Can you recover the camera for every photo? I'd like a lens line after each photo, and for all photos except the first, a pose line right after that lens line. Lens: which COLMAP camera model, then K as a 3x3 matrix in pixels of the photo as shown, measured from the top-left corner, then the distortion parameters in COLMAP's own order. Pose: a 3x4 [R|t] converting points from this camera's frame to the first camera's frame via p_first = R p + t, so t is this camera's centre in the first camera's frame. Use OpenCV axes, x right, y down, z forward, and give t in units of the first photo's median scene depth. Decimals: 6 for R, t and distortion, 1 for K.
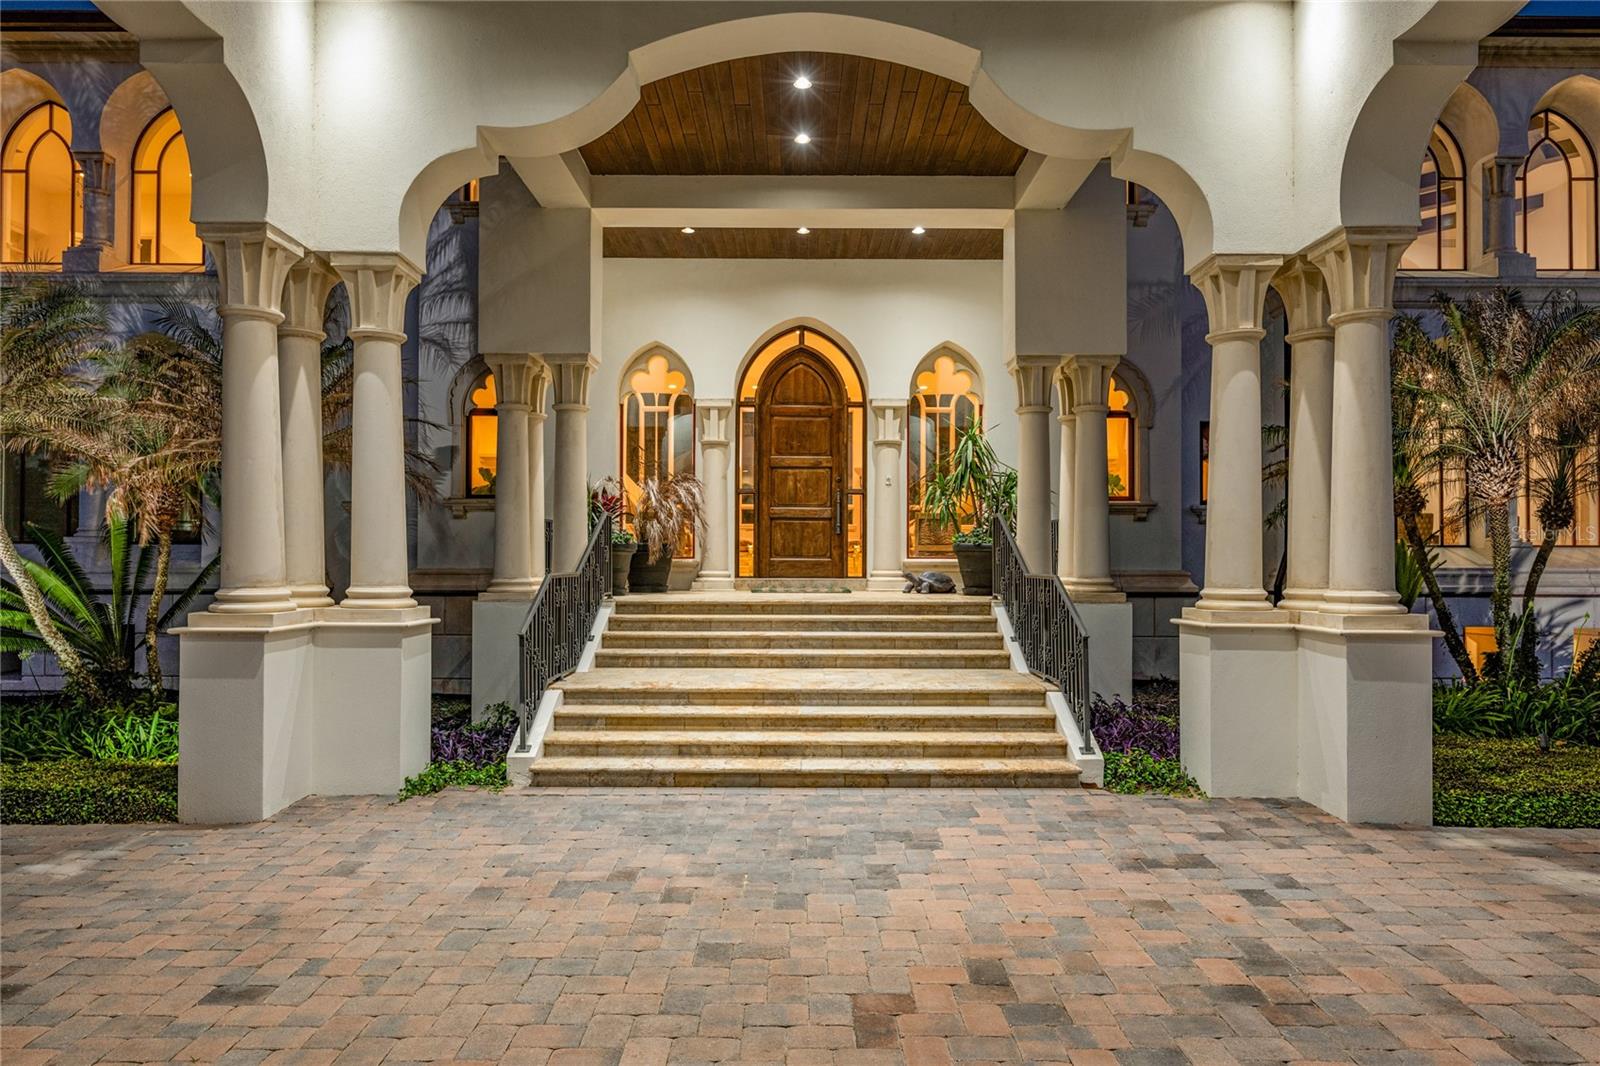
lens RADIAL K [[967.1, 0, 798.2], [0, 967.1, 533.3], [0, 0, 1]] dist [0.003356, 0.000536]
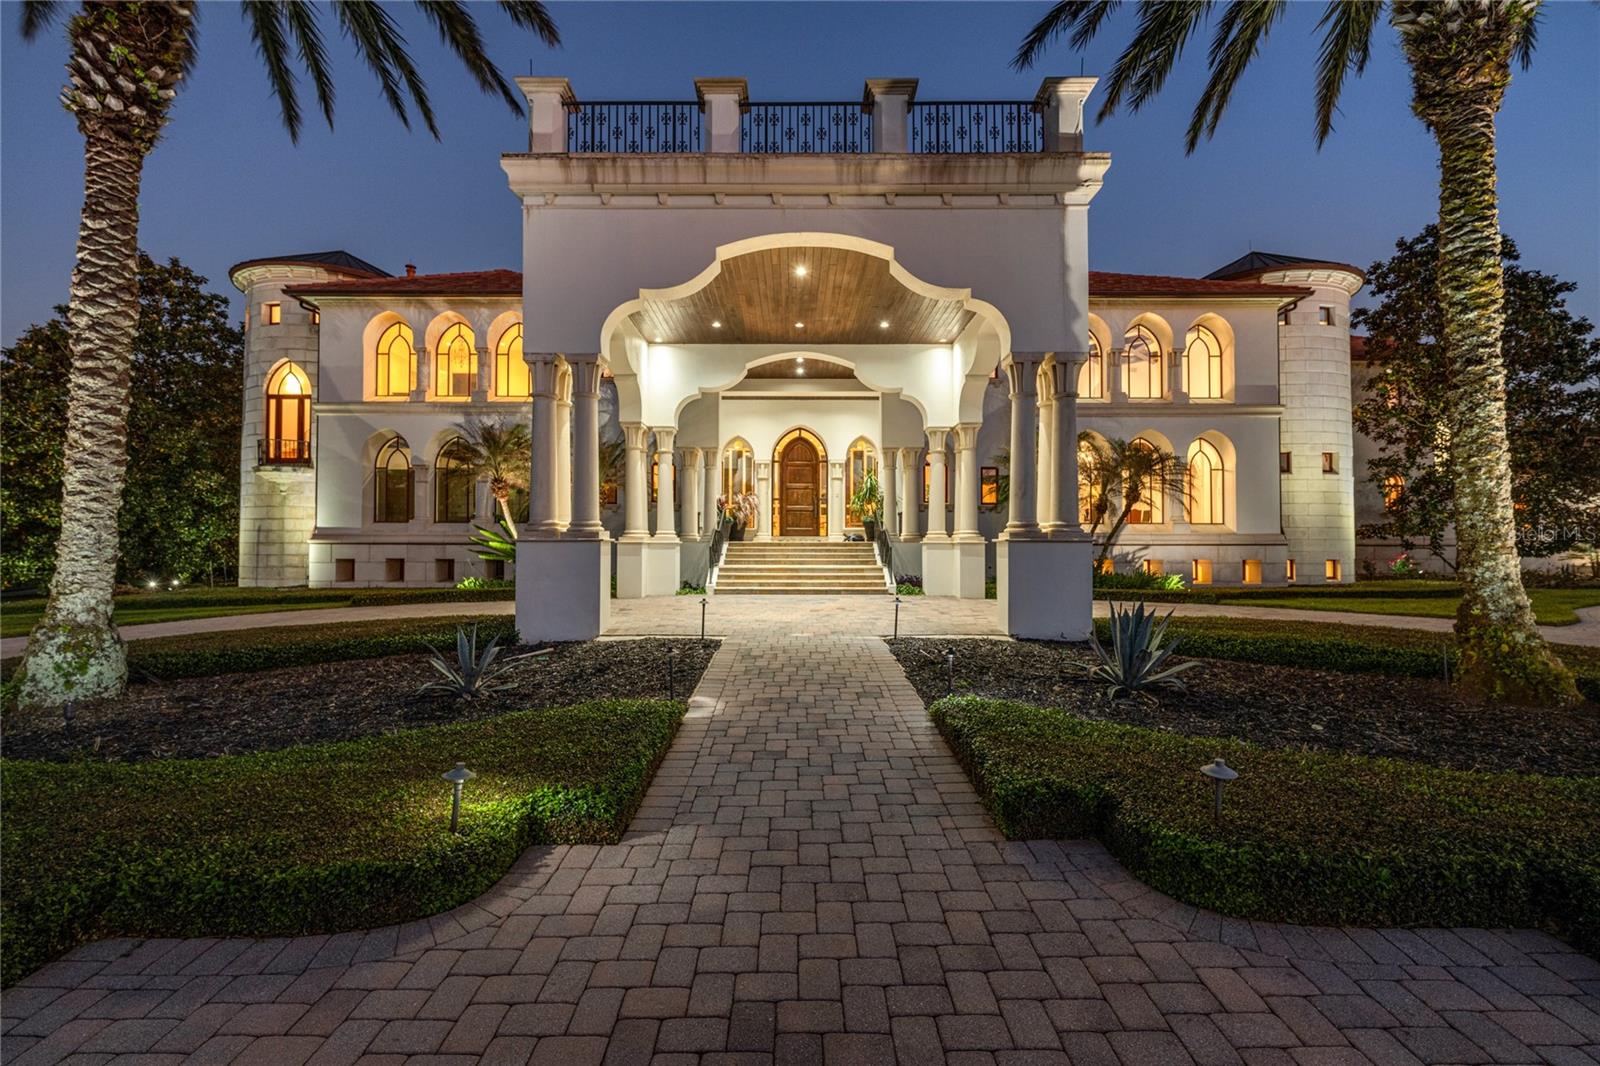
lens RADIAL K [[702.8, 0, 799.2], [0, 702.8, 522.9], [0, 0, 1]] dist [-0.001371, 0.000737]
pose [[0.999999, -0.001169, 0.000272, 0.000924], [0.001170, 0.999991, -0.004048, 0.026390], [-0.000267, 0.004049, 0.999992, -0.890764]]
